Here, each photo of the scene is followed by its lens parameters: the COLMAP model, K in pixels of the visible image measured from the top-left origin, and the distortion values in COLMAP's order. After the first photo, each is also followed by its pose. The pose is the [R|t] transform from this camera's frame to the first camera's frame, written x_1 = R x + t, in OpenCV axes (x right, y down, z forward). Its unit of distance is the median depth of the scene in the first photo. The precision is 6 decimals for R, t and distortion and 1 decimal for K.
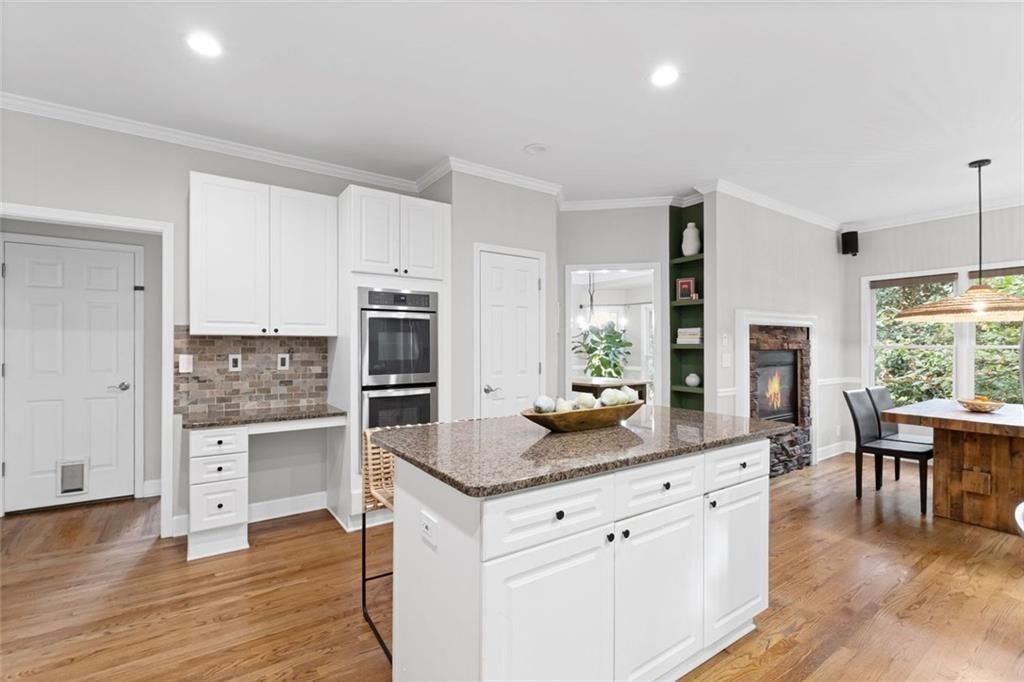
lens RADIAL K [[454.4, 0, 508.9], [0, 454.4, 336.9], [0, 0, 1]] dist [0.000609, -0.000027]
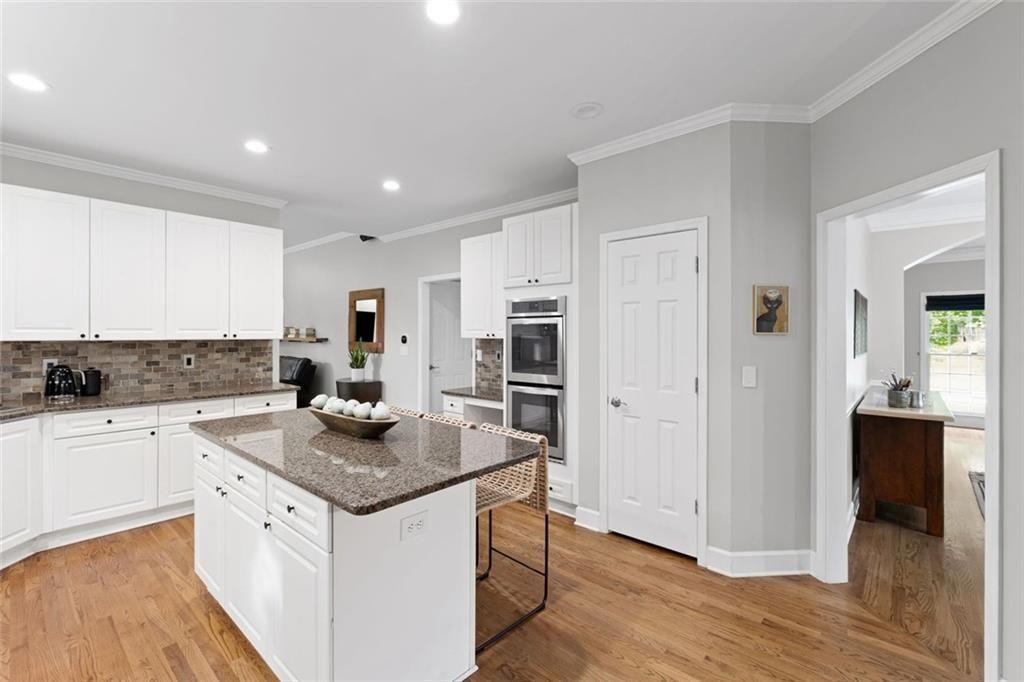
lens RADIAL K [[454.4, 0, 508.9], [0, 454.4, 336.9], [0, 0, 1]] dist [0.000609, -0.000027]
pose [[0.221758, 0.004364, -0.975092, 0.846921], [0.004895, 0.999972, 0.005589, -0.015196], [0.975089, -0.006012, 0.221731, 0.705618]]
